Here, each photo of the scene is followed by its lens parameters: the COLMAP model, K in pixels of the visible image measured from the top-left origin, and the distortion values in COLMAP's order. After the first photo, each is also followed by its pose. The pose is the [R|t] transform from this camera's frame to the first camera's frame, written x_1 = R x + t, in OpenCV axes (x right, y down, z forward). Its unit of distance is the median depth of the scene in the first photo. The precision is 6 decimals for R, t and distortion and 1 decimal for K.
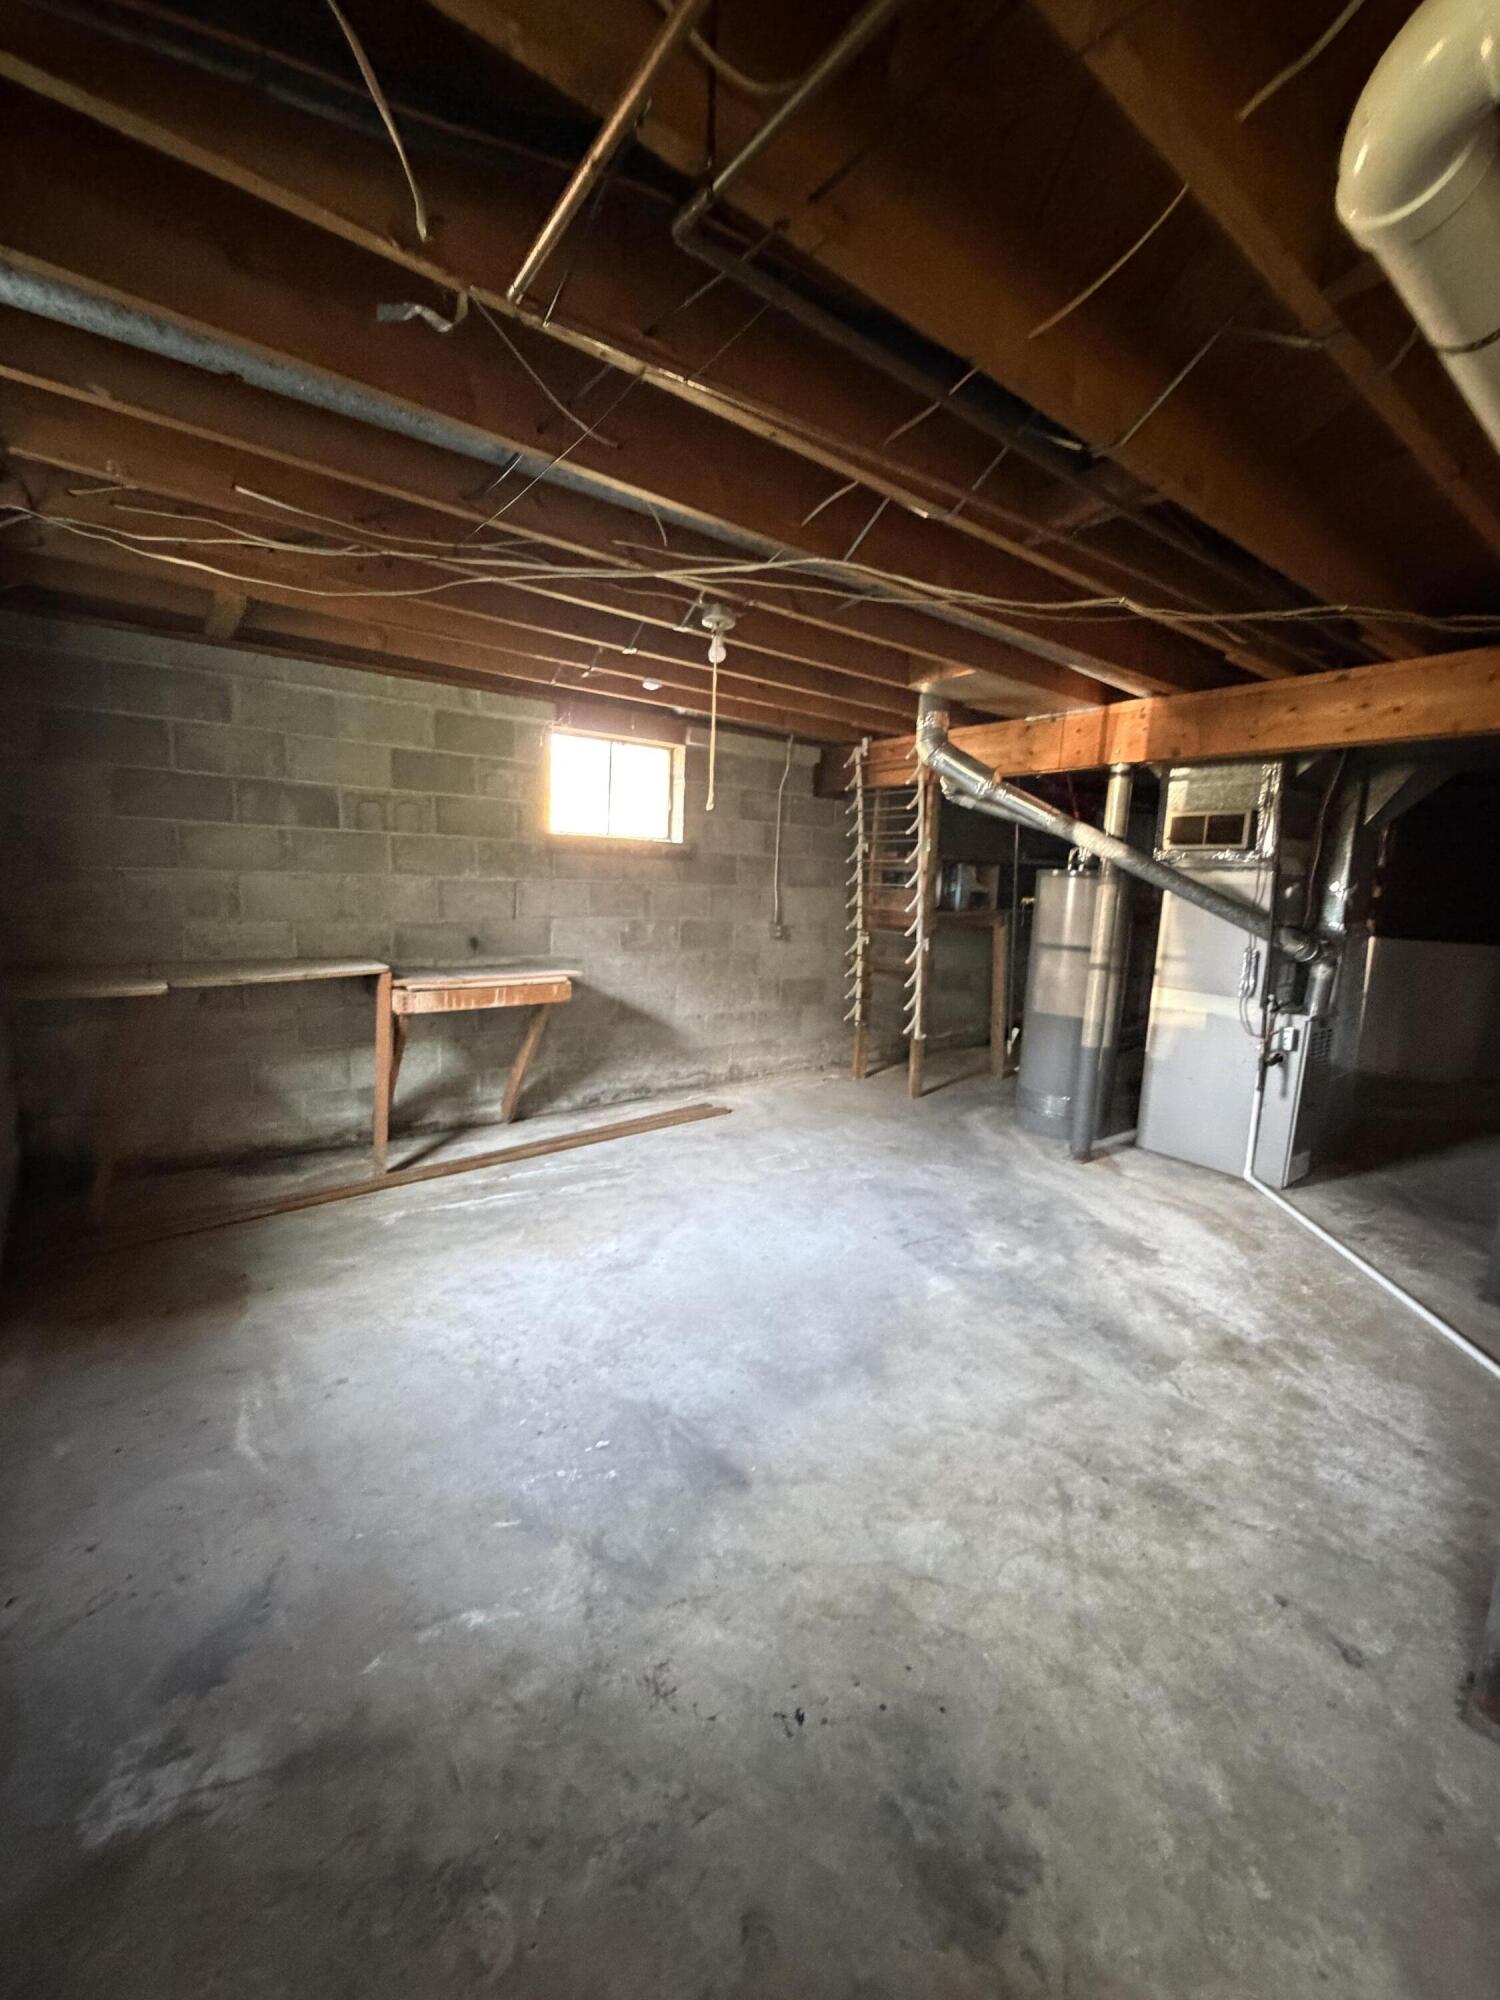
lens RADIAL K [[795.1, 0, 750.7], [0, 795.1, 995.4], [0, 0, 1]] dist [-0.001352, 0.000030]
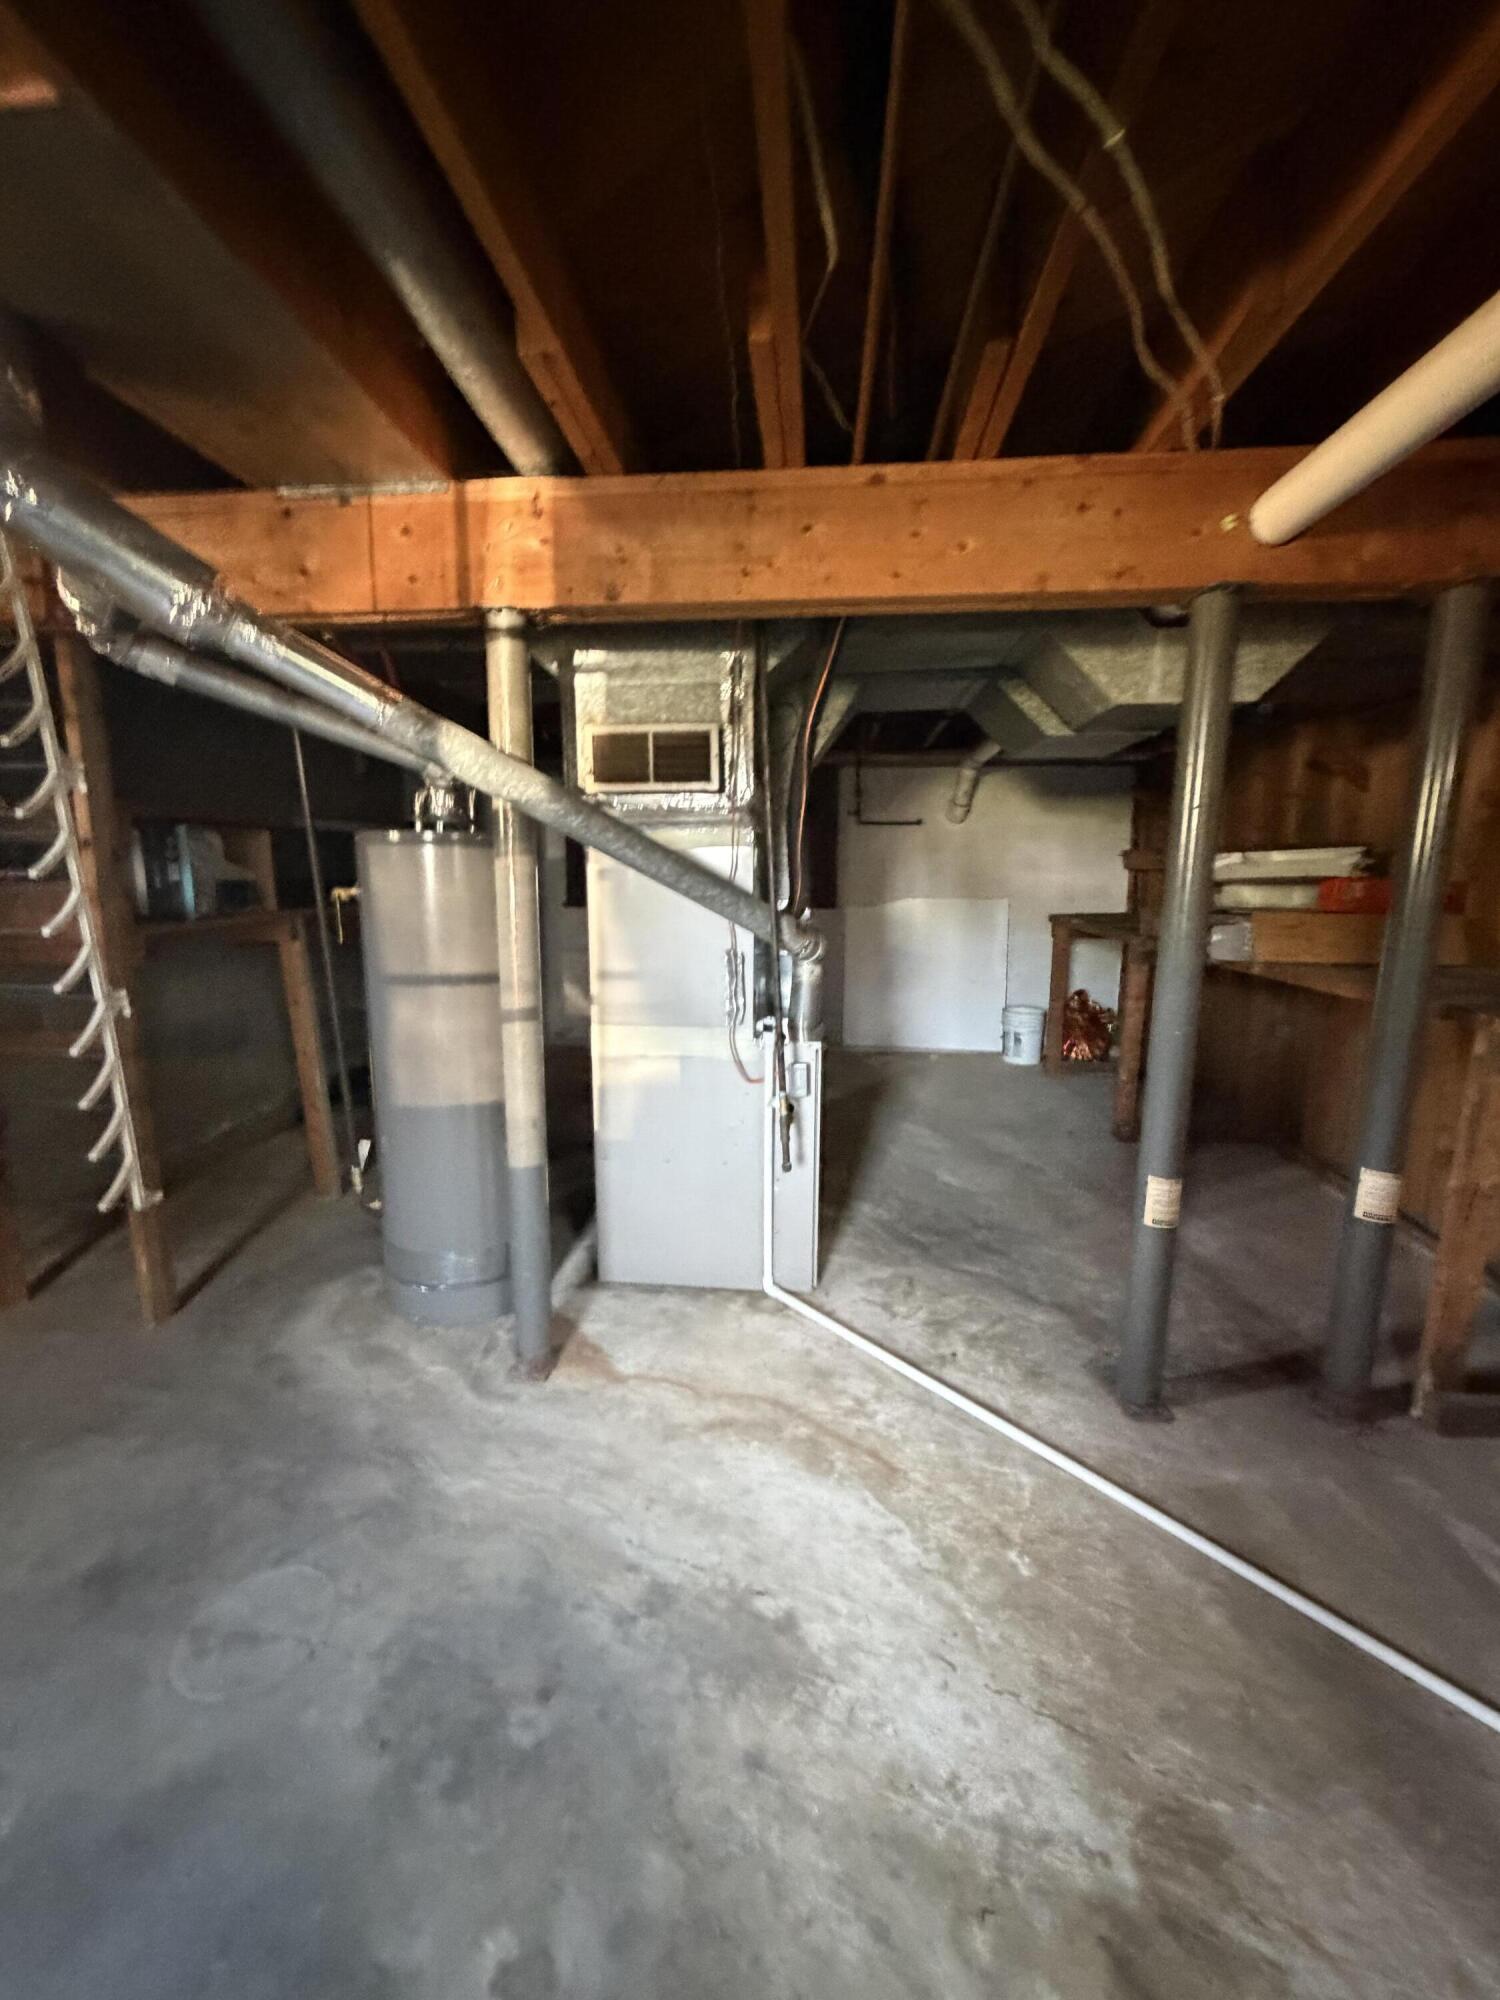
lens RADIAL K [[795.1, 0, 750.7], [0, 795.1, 995.4], [0, 0, 1]] dist [-0.001352, 0.000030]
pose [[0.666384, -0.151894, 0.729973, 0.161377], [0.134415, 0.987463, 0.082767, -0.071293], [-0.733393, 0.042964, 0.678446, 0.538239]]
